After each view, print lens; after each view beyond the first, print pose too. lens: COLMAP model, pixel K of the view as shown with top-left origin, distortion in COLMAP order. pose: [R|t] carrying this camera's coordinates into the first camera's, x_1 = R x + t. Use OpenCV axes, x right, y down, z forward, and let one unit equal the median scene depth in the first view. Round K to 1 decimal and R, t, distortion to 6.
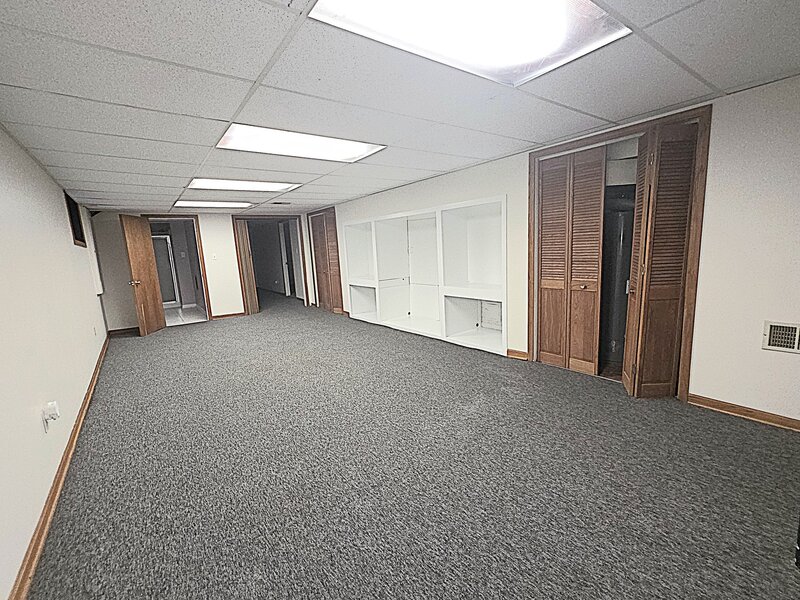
lens RADIAL K [[353.0, 0, 399.8], [0, 353.0, 303.3], [0, 0, 1]] dist [0.000772, -0.000106]
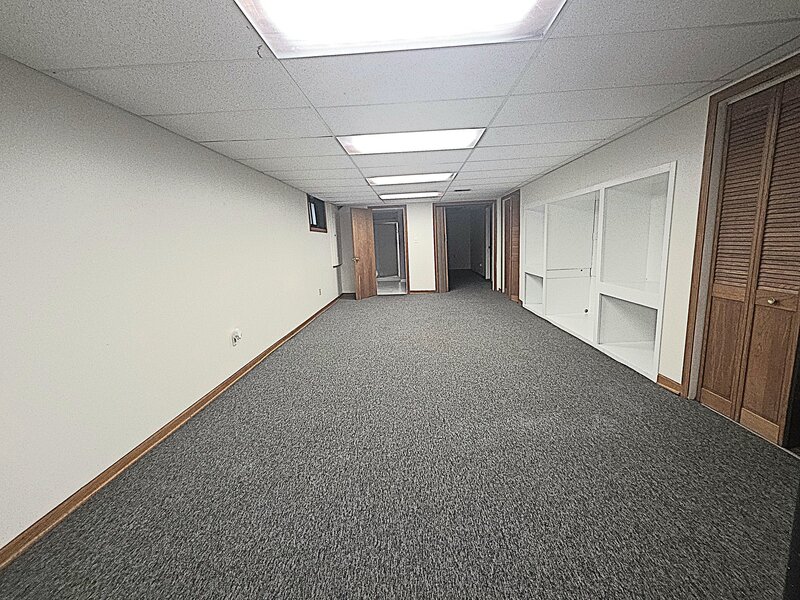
lens RADIAL K [[353.0, 0, 399.8], [0, 353.0, 303.3], [0, 0, 1]] dist [0.000772, -0.000106]
pose [[0.779911, 0.125823, -0.613113, 0.319091], [-0.096667, 0.992046, 0.080621, -0.024479], [0.618380, -0.003610, 0.785871, 0.084462]]
